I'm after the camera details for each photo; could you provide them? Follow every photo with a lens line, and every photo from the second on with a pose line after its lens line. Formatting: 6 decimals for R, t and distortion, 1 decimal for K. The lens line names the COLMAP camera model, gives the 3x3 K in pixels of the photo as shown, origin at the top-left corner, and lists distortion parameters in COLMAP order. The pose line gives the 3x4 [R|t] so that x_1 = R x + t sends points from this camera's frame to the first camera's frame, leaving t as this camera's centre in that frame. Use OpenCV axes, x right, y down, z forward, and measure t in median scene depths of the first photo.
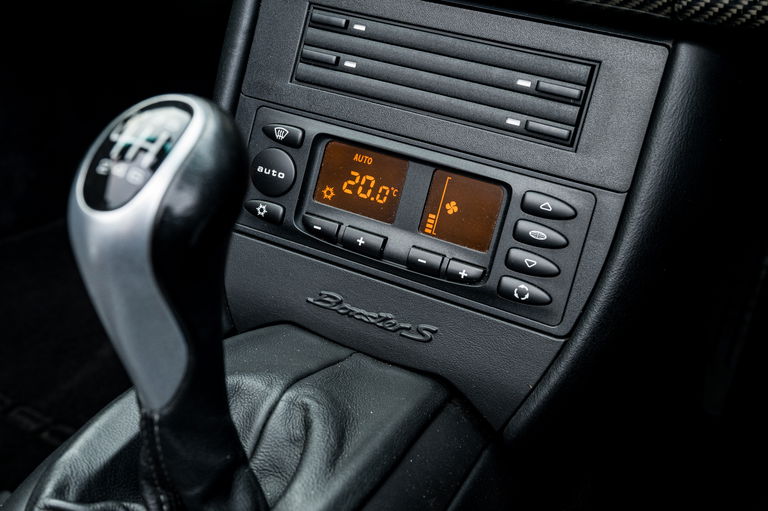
lens RADIAL K [[973.1, 0, 378.2], [0, 973.1, 257.2], [0, 0, 1]] dist [0.010828, 0.000000]
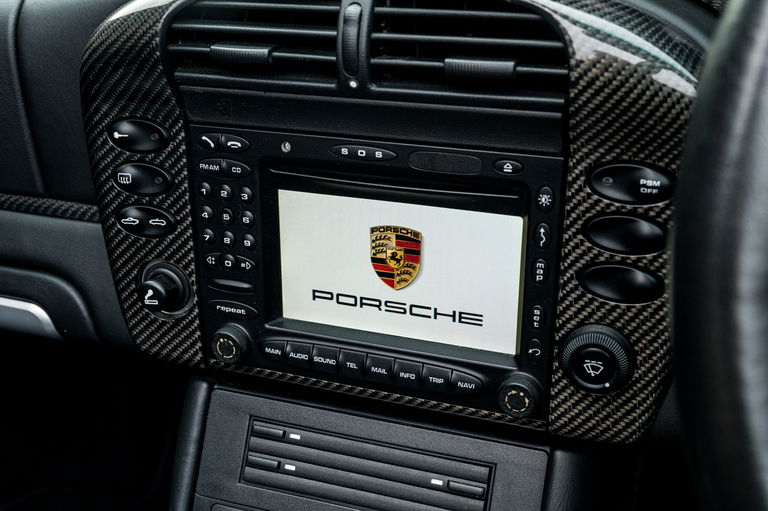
lens RADIAL K [[920.5, 0, 385.8], [0, 920.5, 256.7], [0, 0, 1]] dist [0.019920, 0.000000]
pose [[0.984784, -0.092396, 0.147184, -0.059918], [0.113865, 0.982882, -0.144838, -0.296296], [-0.131282, 0.159393, 0.978447, -0.181542]]
